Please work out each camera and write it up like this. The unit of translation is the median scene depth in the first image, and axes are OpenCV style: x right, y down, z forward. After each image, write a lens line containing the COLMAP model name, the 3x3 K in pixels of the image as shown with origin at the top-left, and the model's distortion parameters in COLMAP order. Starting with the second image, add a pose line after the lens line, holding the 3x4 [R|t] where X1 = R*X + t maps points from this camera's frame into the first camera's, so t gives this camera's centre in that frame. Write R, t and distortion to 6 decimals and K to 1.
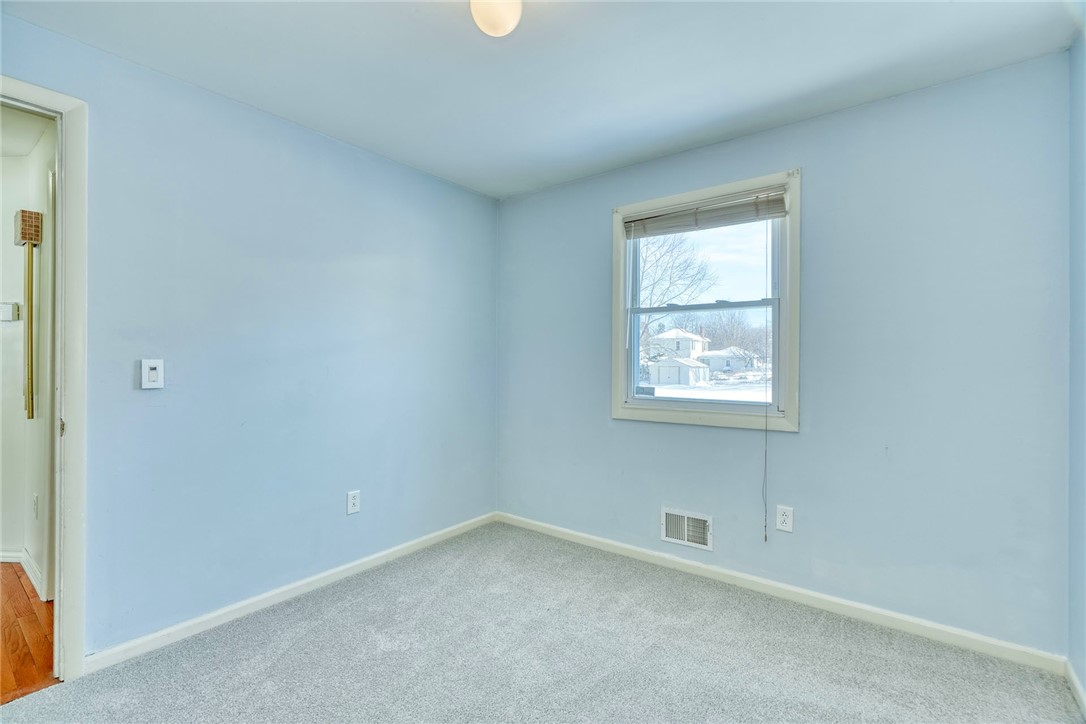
lens RADIAL K [[492.5, 0, 542.3], [0, 492.5, 360.8], [0, 0, 1]] dist [-0.009001, 0.004837]
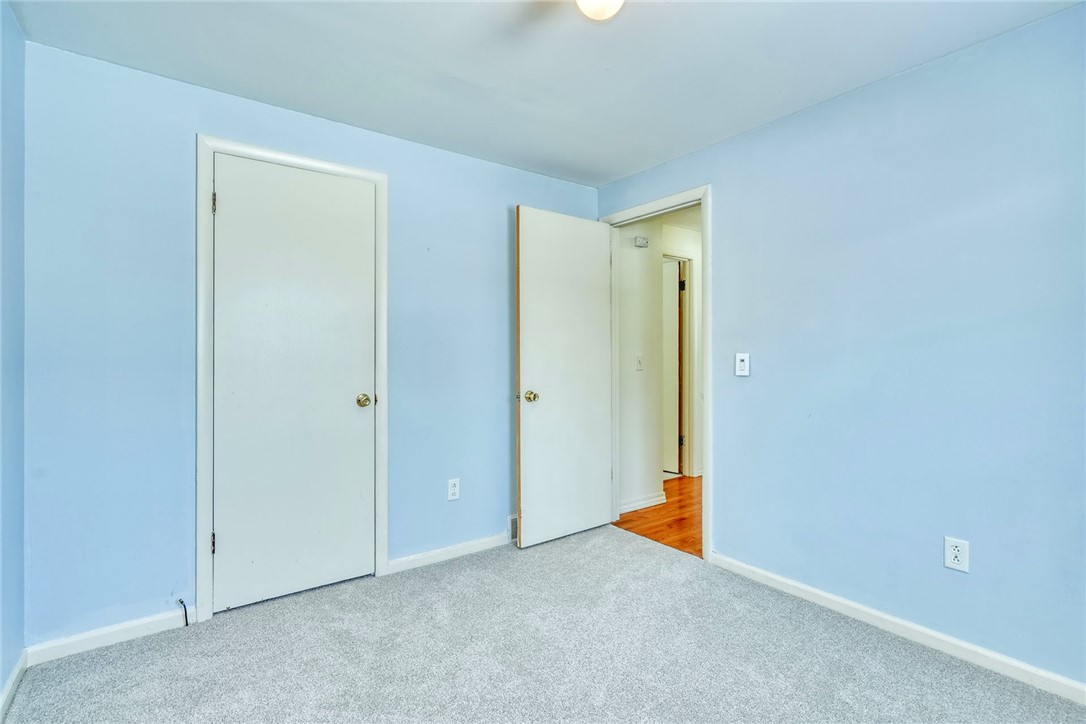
lens RADIAL K [[492.5, 0, 541.7], [0, 492.5, 357.2], [0, 0, 1]] dist [-0.009001, 0.004837]
pose [[-0.279016, -0.001485, -0.960285, 0.616518], [0.002251, 0.999995, -0.002200, 0.008468], [0.960284, -0.002775, -0.279012, 0.850155]]
